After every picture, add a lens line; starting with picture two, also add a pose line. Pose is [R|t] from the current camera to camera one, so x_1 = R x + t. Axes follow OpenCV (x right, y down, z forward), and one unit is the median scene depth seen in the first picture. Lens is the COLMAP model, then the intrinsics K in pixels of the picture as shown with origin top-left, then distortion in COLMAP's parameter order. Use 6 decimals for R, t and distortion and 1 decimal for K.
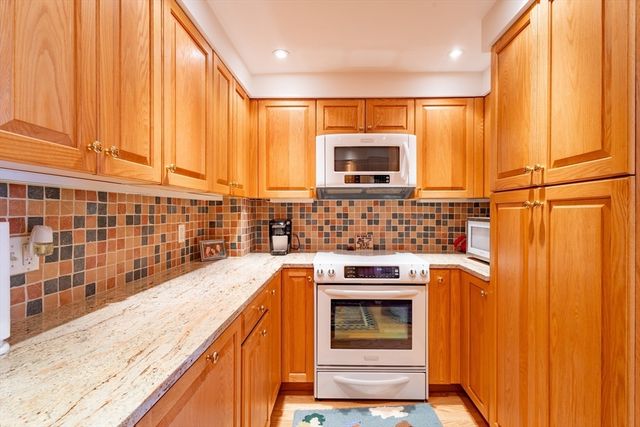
lens RADIAL K [[294.8, 0, 324.9], [0, 294.8, 213.8], [0, 0, 1]] dist [0.013829, 0.000433]
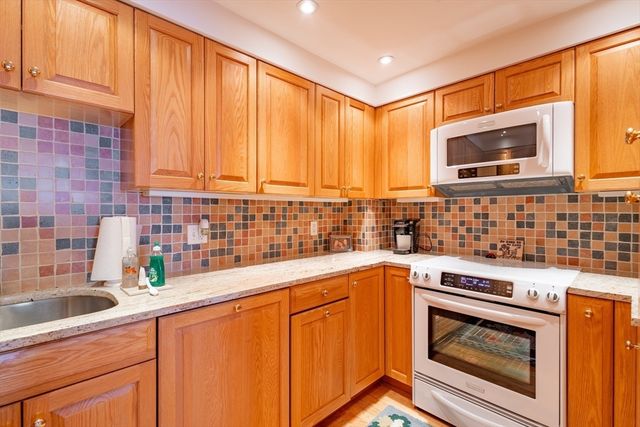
lens RADIAL K [[294.8, 0, 319.2], [0, 294.8, 213.8], [0, 0, 1]] dist [0.013829, 0.000433]
pose [[0.709044, 0.003662, -0.705154, 0.426852], [-0.003103, 0.999993, 0.002072, 0.000072], [0.705157, 0.000719, 0.709051, 0.096465]]
